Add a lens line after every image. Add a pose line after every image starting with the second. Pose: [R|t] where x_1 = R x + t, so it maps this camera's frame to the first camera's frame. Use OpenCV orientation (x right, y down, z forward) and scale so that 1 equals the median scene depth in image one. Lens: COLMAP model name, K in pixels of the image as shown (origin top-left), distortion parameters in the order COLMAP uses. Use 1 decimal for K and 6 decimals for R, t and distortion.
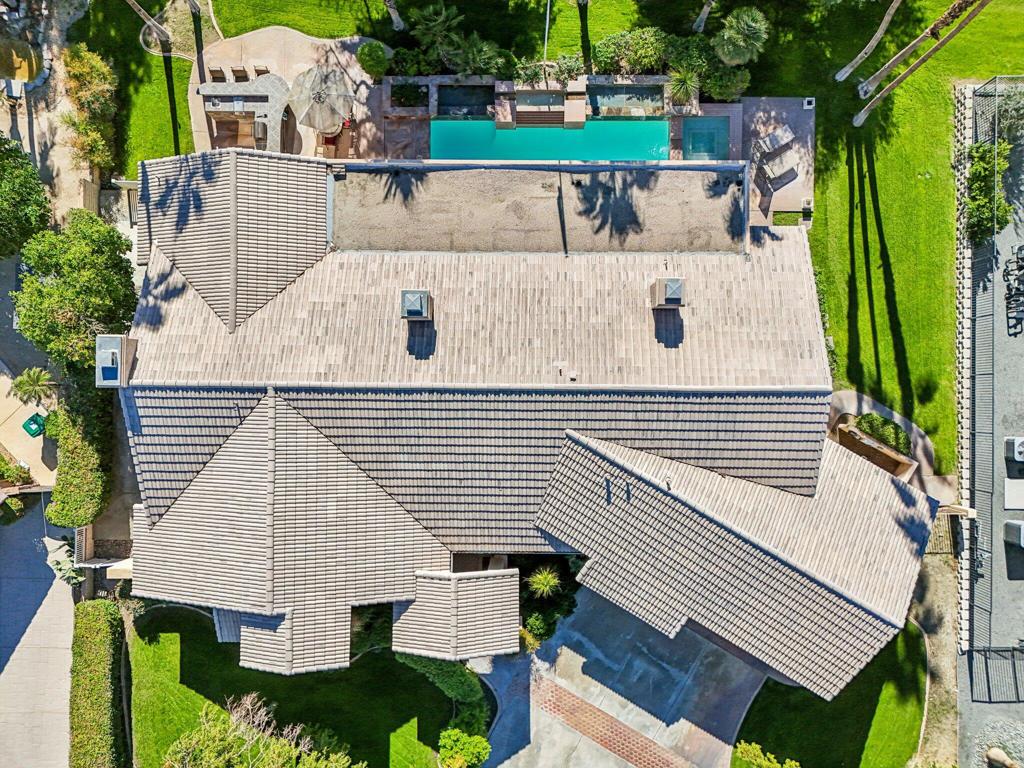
lens RADIAL K [[733.6, 0, 512.0], [0, 733.6, 384.0], [0, 0, 1]] dist [0.040053, -0.000792]
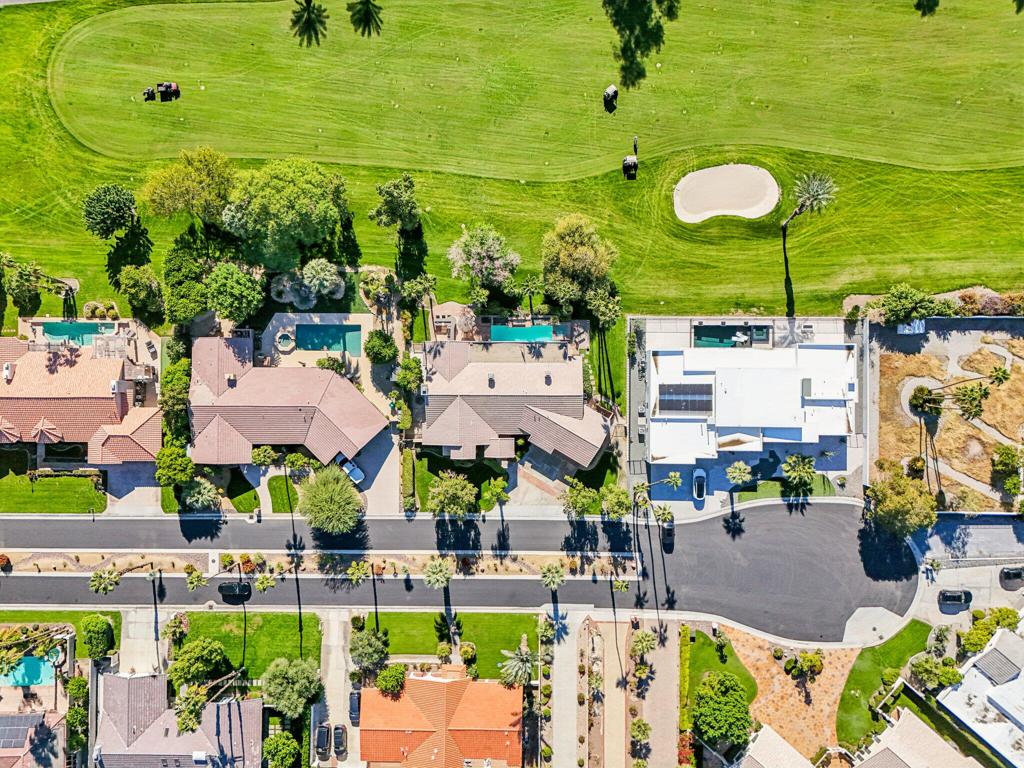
lens RADIAL K [[733.6, 0, 512.0], [0, 733.6, 384.0], [0, 0, 1]] dist [0.040053, -0.000792]
pose [[0.999959, -0.005346, -0.007287, 0.026568], [0.005328, 0.999982, -0.002583, -0.042064], [0.007301, 0.002544, 0.999970, -2.919274]]
